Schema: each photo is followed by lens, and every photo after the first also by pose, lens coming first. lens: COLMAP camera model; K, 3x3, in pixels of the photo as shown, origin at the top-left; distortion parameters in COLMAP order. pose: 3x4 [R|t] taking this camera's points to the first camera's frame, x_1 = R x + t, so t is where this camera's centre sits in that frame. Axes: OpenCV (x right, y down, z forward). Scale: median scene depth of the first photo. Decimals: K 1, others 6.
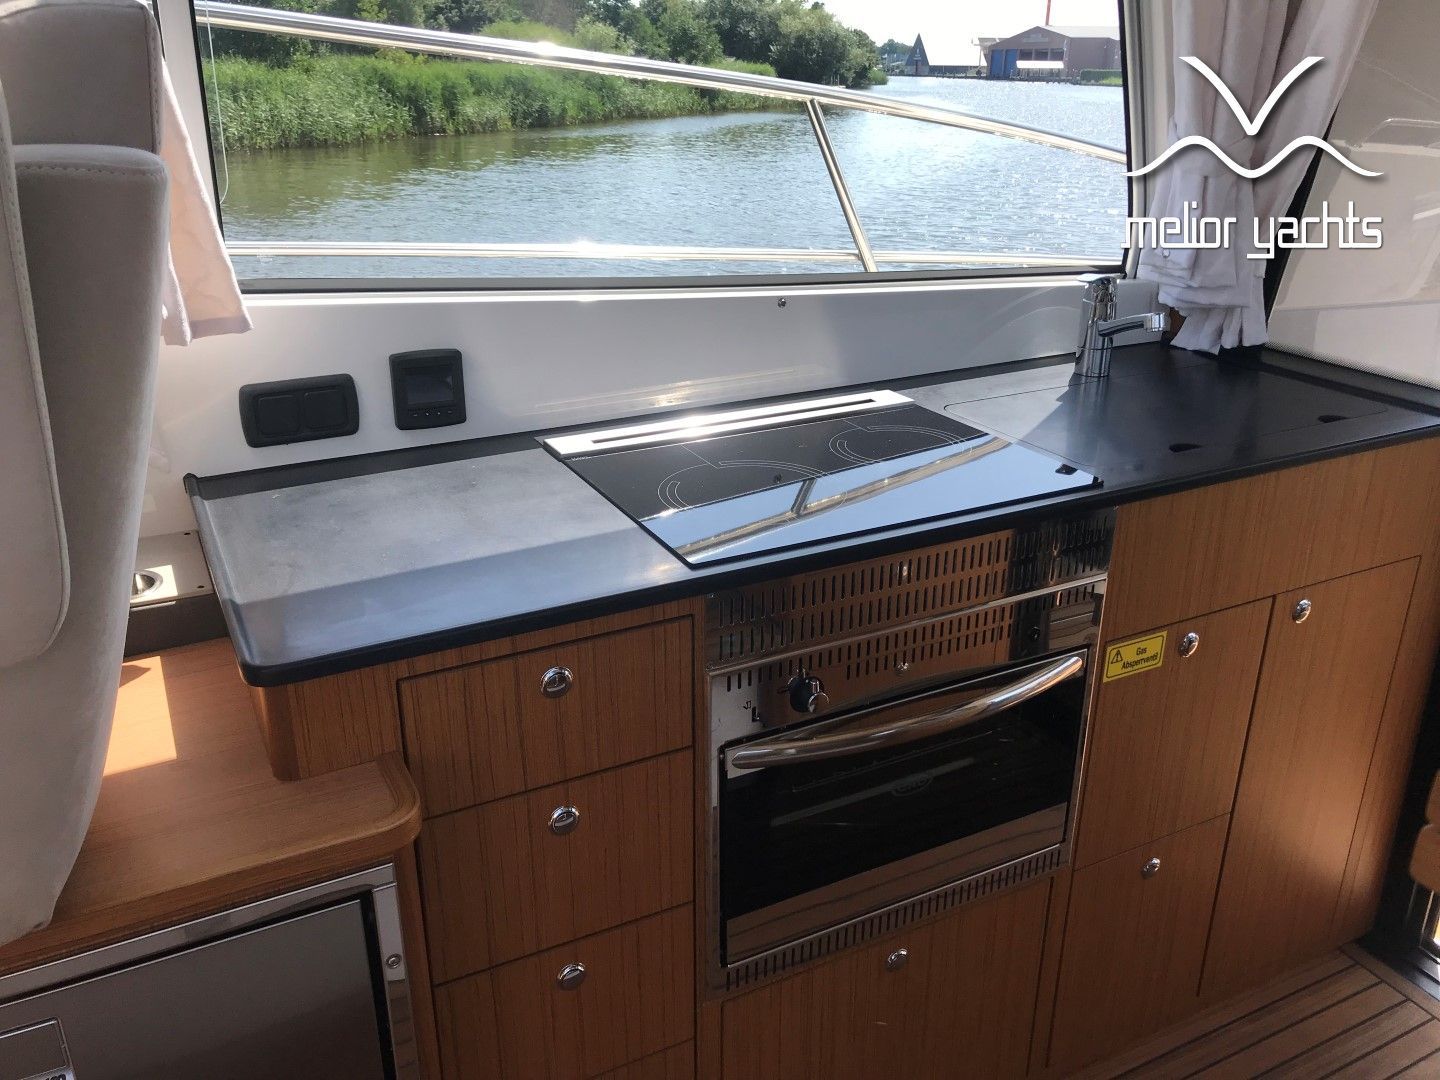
lens RADIAL K [[1191.7, 0, 722.4], [0, 1191.7, 540.3], [0, 0, 1]] dist [0.010028, 0.009104]
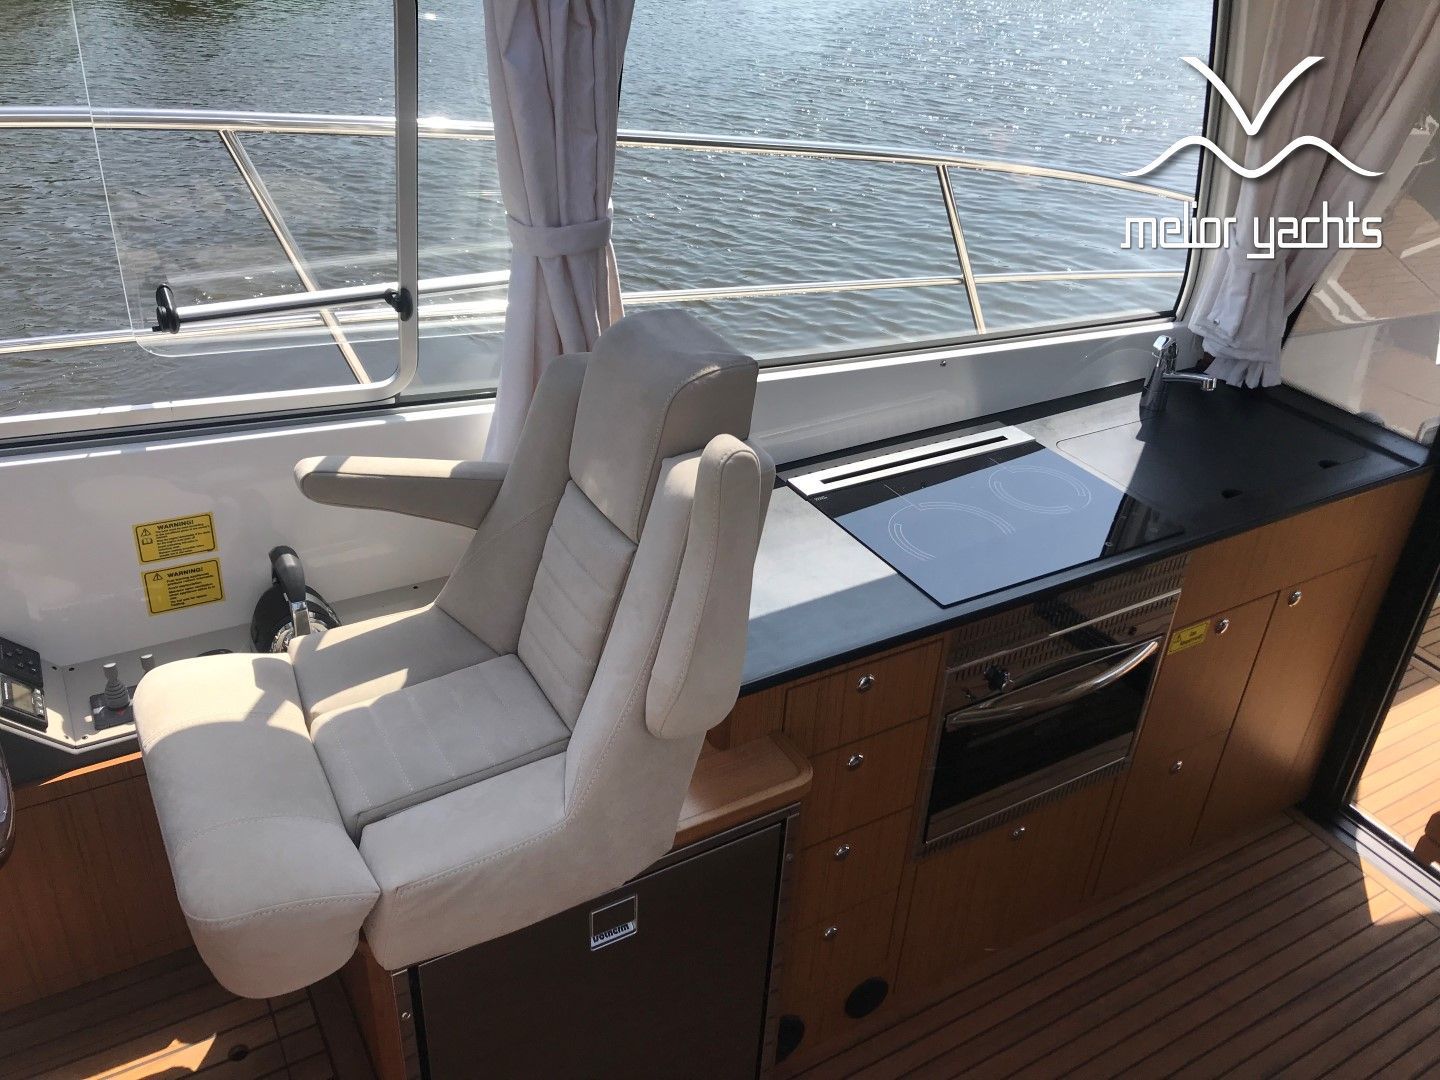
lens RADIAL K [[1191.7, 0, 722.4], [0, 1191.7, 540.3], [0, 0, 1]] dist [0.010028, 0.009104]
pose [[0.997352, 0.014940, 0.071174, -0.299657], [-0.025749, 0.987818, 0.153466, -0.207970], [-0.068015, -0.154892, 0.985587, -0.353258]]
